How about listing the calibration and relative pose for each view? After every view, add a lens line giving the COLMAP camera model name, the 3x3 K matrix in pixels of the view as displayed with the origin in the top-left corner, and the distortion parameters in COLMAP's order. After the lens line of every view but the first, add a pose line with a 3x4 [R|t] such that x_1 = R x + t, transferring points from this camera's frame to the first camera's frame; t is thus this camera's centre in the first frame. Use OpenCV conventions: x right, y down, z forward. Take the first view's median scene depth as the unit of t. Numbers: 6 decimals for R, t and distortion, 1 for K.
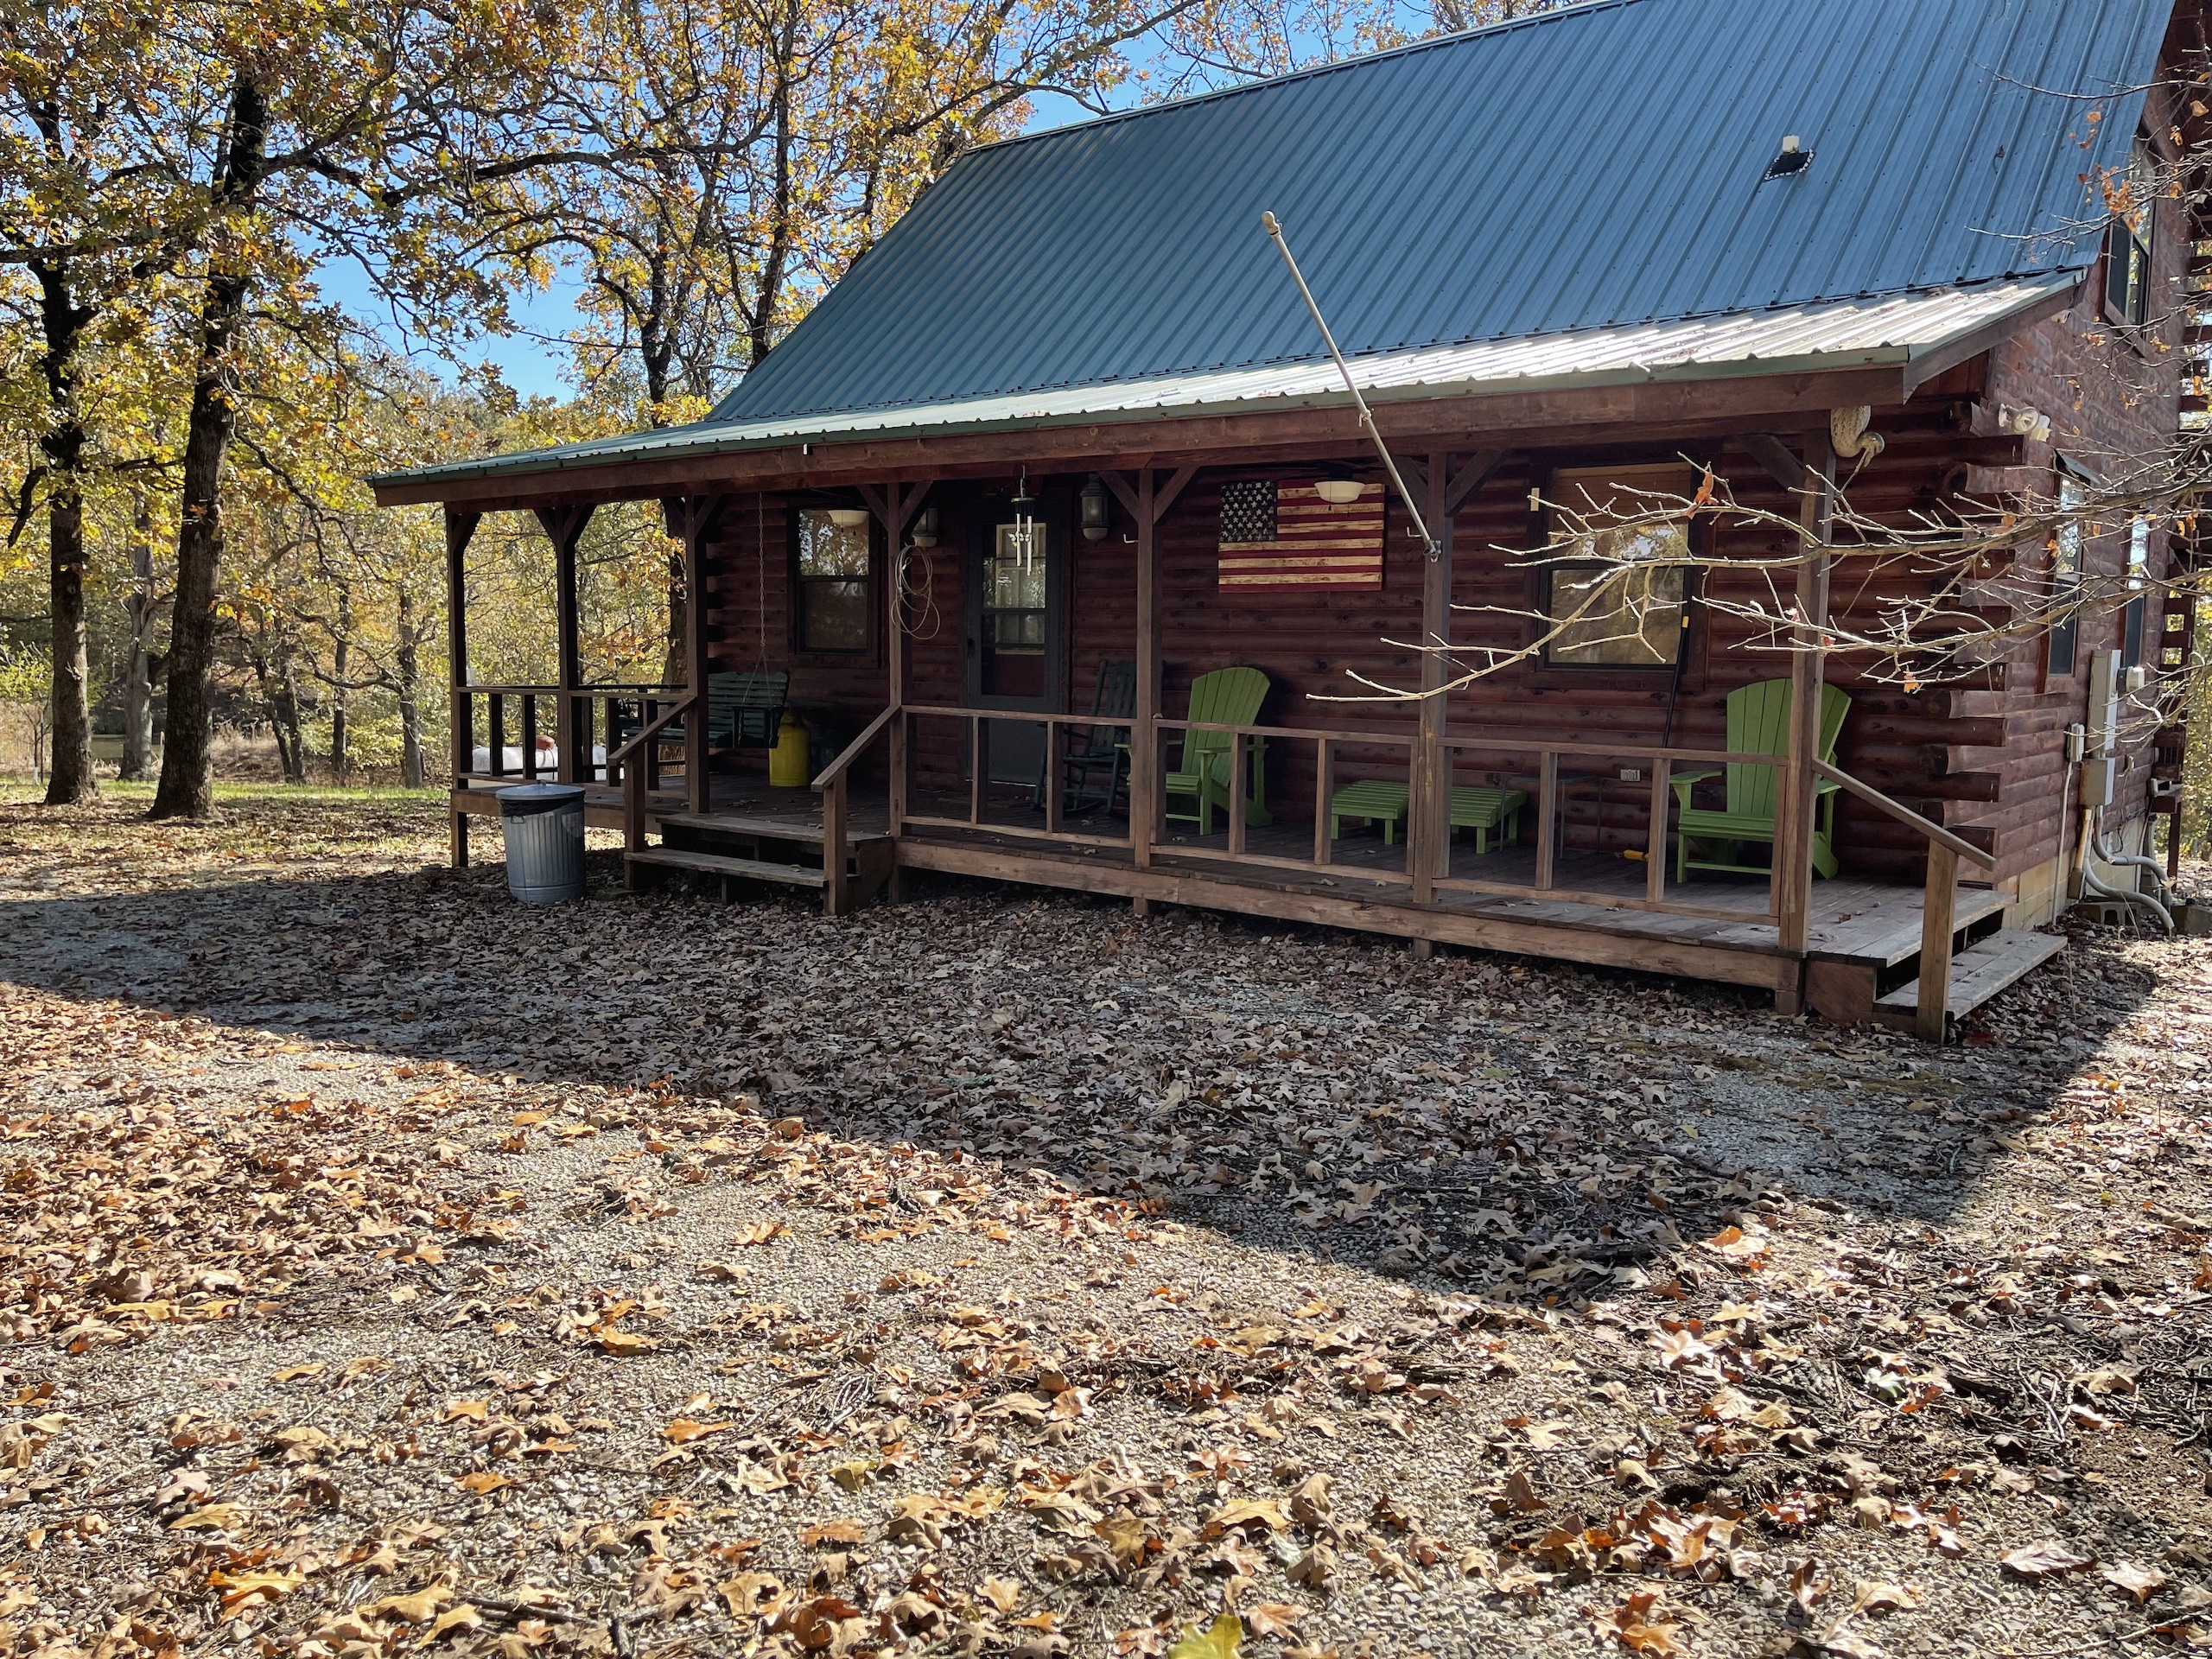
lens RADIAL K [[1682.0, 0, 1159.0], [0, 1682.0, 808.0], [0, 0, 1]] dist [0.060226, -0.071442]
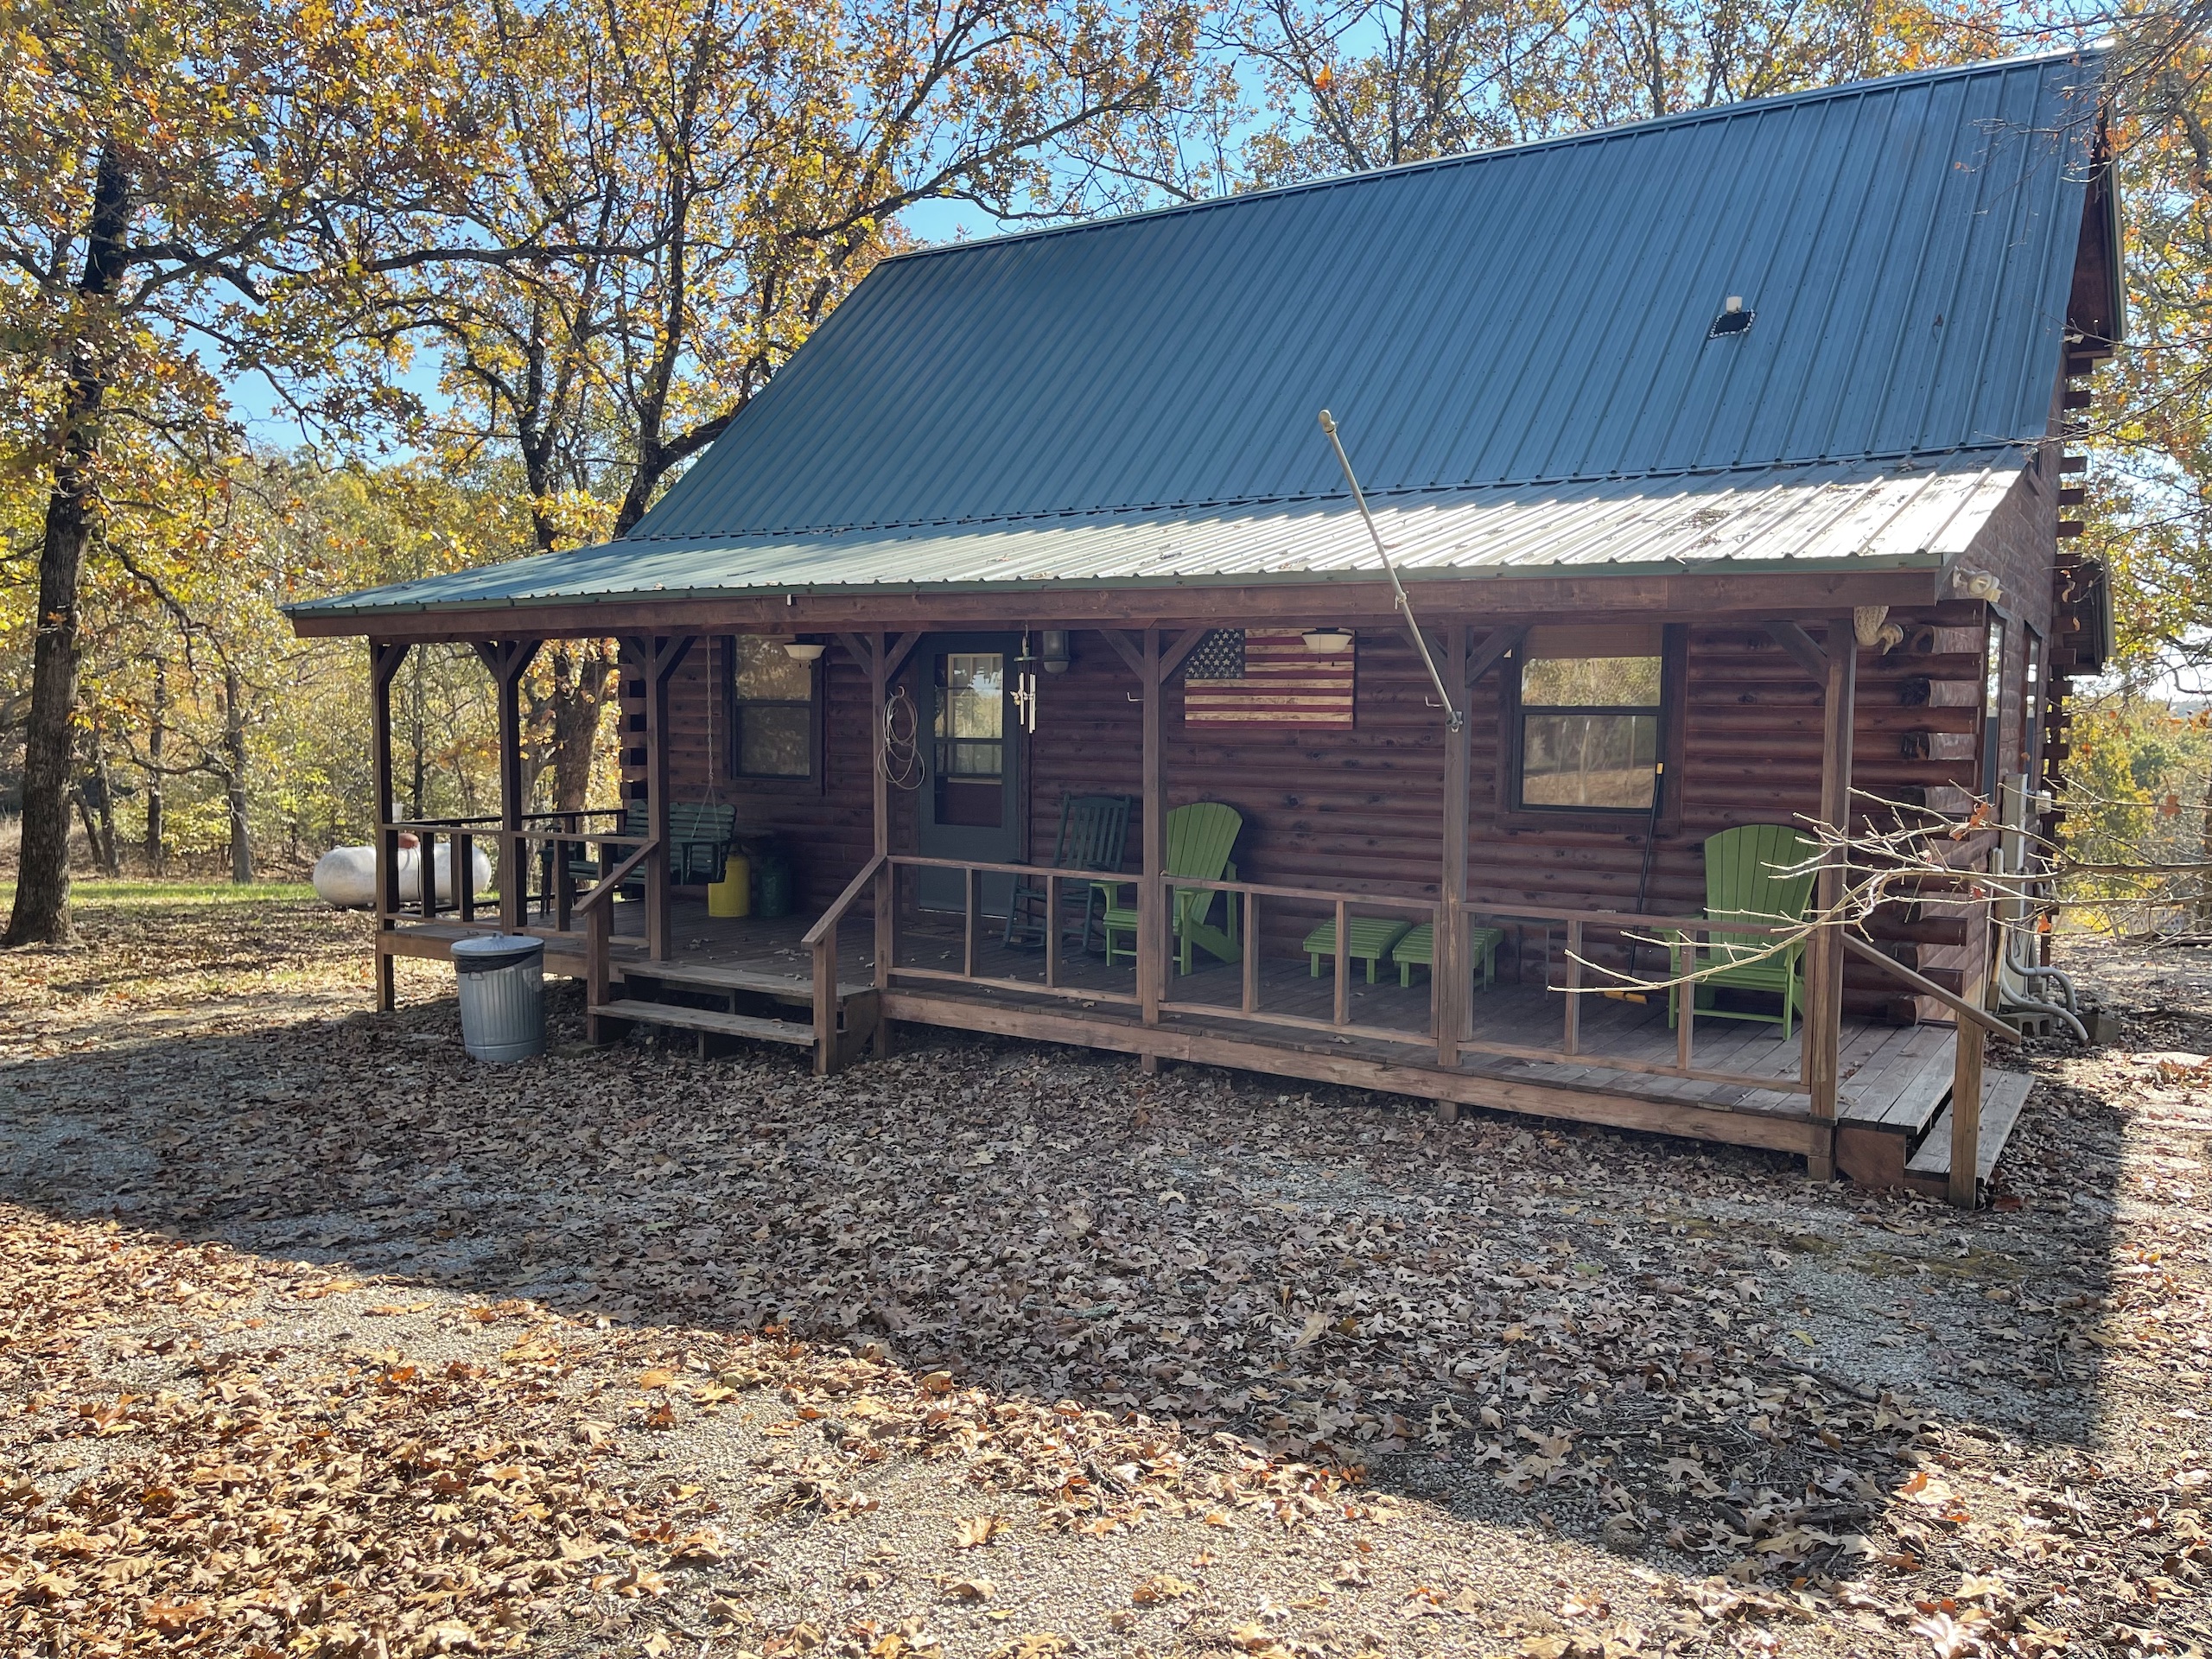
lens RADIAL K [[1682.0, 0, 1156.2], [0, 1682.0, 826.1], [0, 0, 1]] dist [0.060226, -0.071442]
pose [[0.995122, -0.012577, 0.097850, -0.118891], [0.014719, 0.999667, -0.021199, -0.070676], [-0.097551, 0.022536, 0.994975, 0.004178]]
